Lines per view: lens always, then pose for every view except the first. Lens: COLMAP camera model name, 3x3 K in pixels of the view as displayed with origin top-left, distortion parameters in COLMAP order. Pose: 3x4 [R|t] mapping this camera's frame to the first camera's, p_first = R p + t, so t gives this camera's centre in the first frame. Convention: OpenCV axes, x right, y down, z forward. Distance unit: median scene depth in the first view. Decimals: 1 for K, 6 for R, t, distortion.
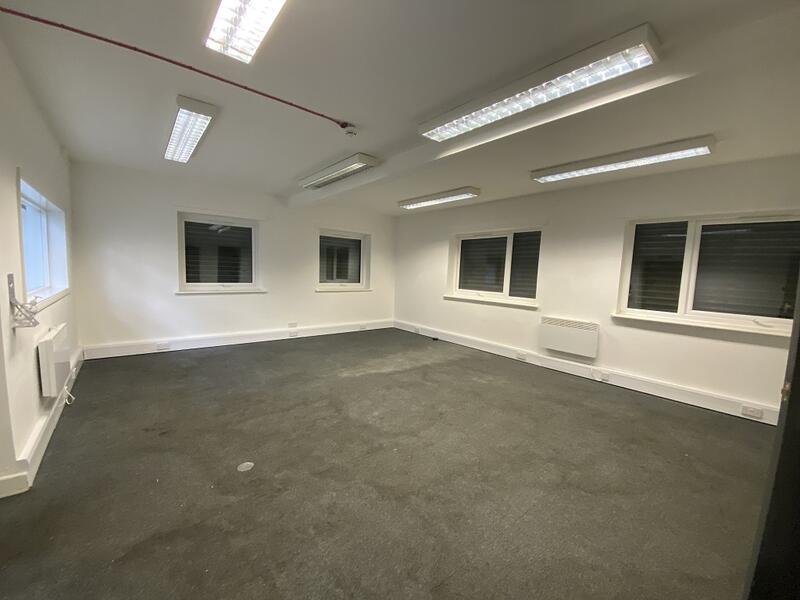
lens RADIAL K [[322.4, 0, 400.0], [0, 322.4, 300.0], [0, 0, 1]] dist [-0.000198, -0.015445]
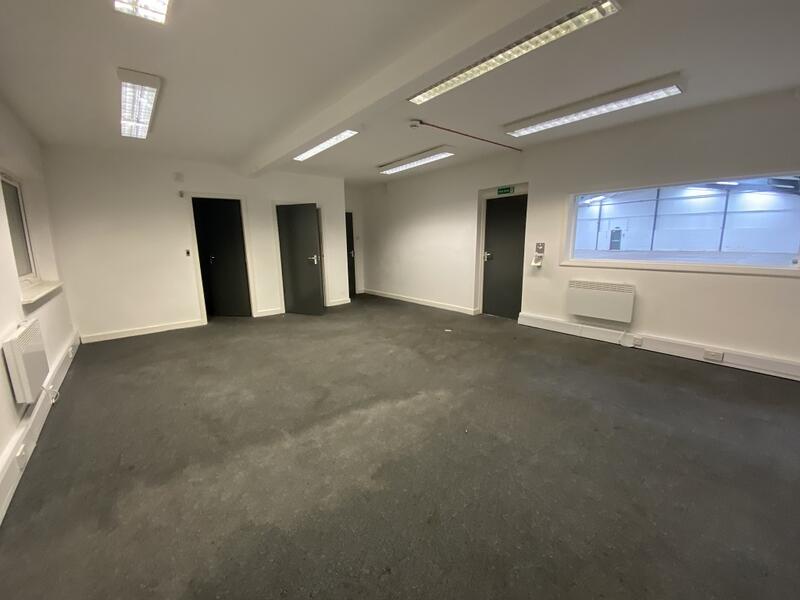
lens RADIAL K [[322.4, 0, 400.0], [0, 322.4, 300.0], [0, 0, 1]] dist [-0.000198, -0.015445]
pose [[-0.999723, -0.022925, 0.005258, -0.085663], [-0.020728, 0.964382, 0.263700, -0.142786], [-0.011116, 0.263518, -0.964590, 1.689745]]
